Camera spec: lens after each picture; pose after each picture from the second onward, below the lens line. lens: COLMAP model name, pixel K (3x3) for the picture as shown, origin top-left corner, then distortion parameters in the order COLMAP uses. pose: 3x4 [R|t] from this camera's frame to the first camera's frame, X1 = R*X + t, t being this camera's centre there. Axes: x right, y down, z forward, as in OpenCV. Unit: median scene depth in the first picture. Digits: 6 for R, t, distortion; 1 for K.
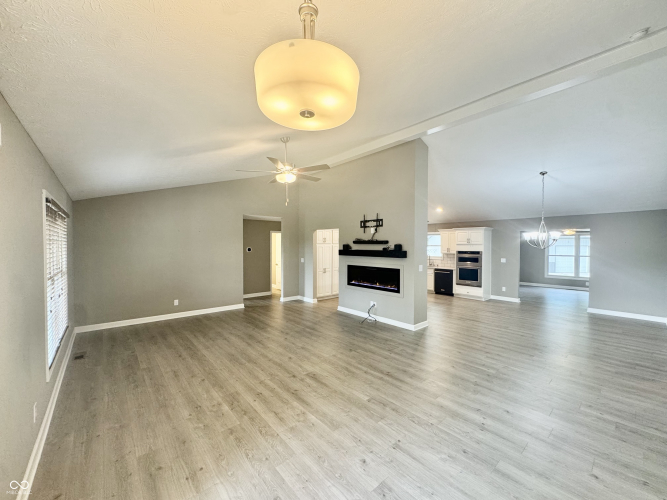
lens RADIAL K [[267.3, 0, 333.6], [0, 267.3, 248.9], [0, 0, 1]] dist [-0.002888, -0.000248]
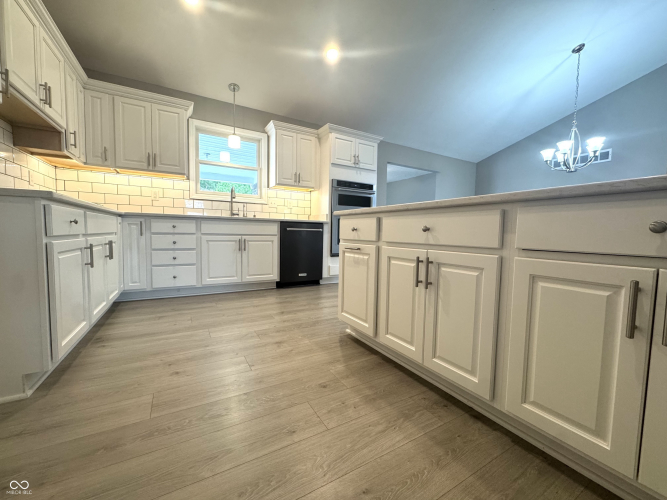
lens RADIAL K [[267.3, 0, 333.6], [0, 267.3, 248.9], [0, 0, 1]] dist [-0.002888, -0.000248]
pose [[0.185434, -0.061012, 0.980761, 0.026137], [-0.005273, 0.997994, 0.063081, 0.096455], [-0.982643, -0.016869, 0.184740, 0.938462]]
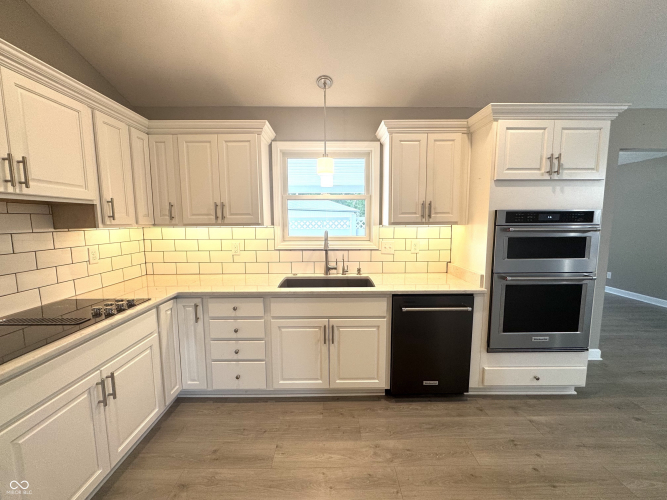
lens RADIAL K [[267.3, 0, 333.6], [0, 267.3, 248.9], [0, 0, 1]] dist [-0.002888, -0.000248]
pose [[0.642641, -0.085348, 0.761399, 0.202631], [0.016382, 0.995080, 0.097715, 0.015803], [-0.765992, -0.050323, 0.640877, 0.983393]]
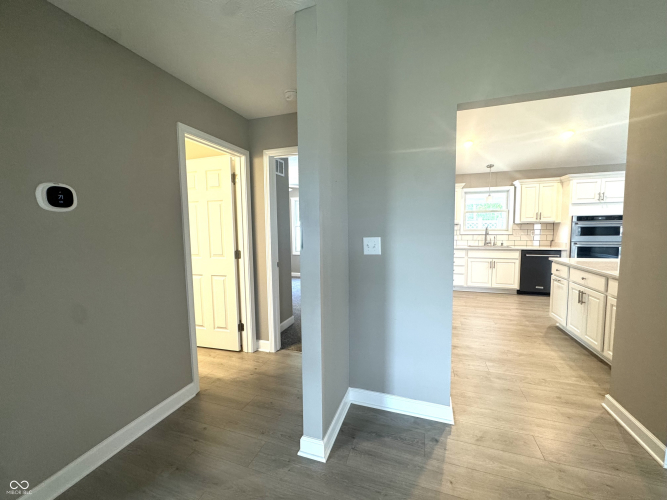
lens RADIAL K [[267.3, 0, 333.6], [0, 267.3, 248.9], [0, 0, 1]] dist [-0.002888, -0.000248]
pose [[0.864781, -0.053957, 0.499242, -0.256946], [0.022482, 0.997374, 0.068852, 0.027282], [-0.501645, -0.048318, 0.863723, 0.785428]]
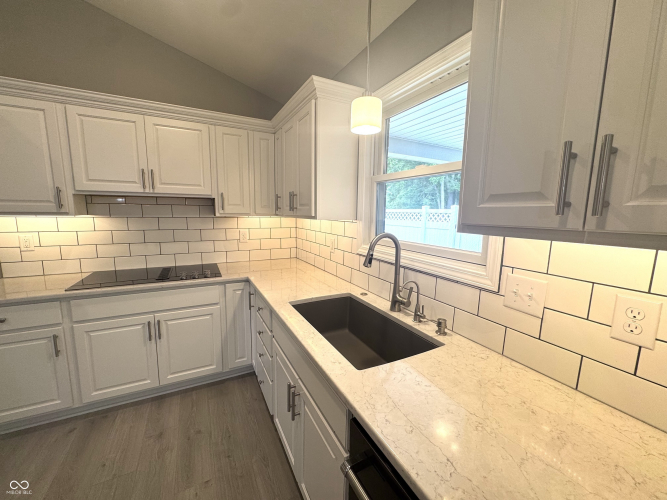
lens RADIAL K [[267.3, 0, 333.6], [0, 267.3, 248.9], [0, 0, 1]] dist [-0.002888, -0.000248]
pose [[0.973048, 0.045011, -0.226166, 0.427315], [-0.016522, 0.991852, 0.126316, 0.014056], [0.230009, -0.119175, 0.965864, 1.010901]]
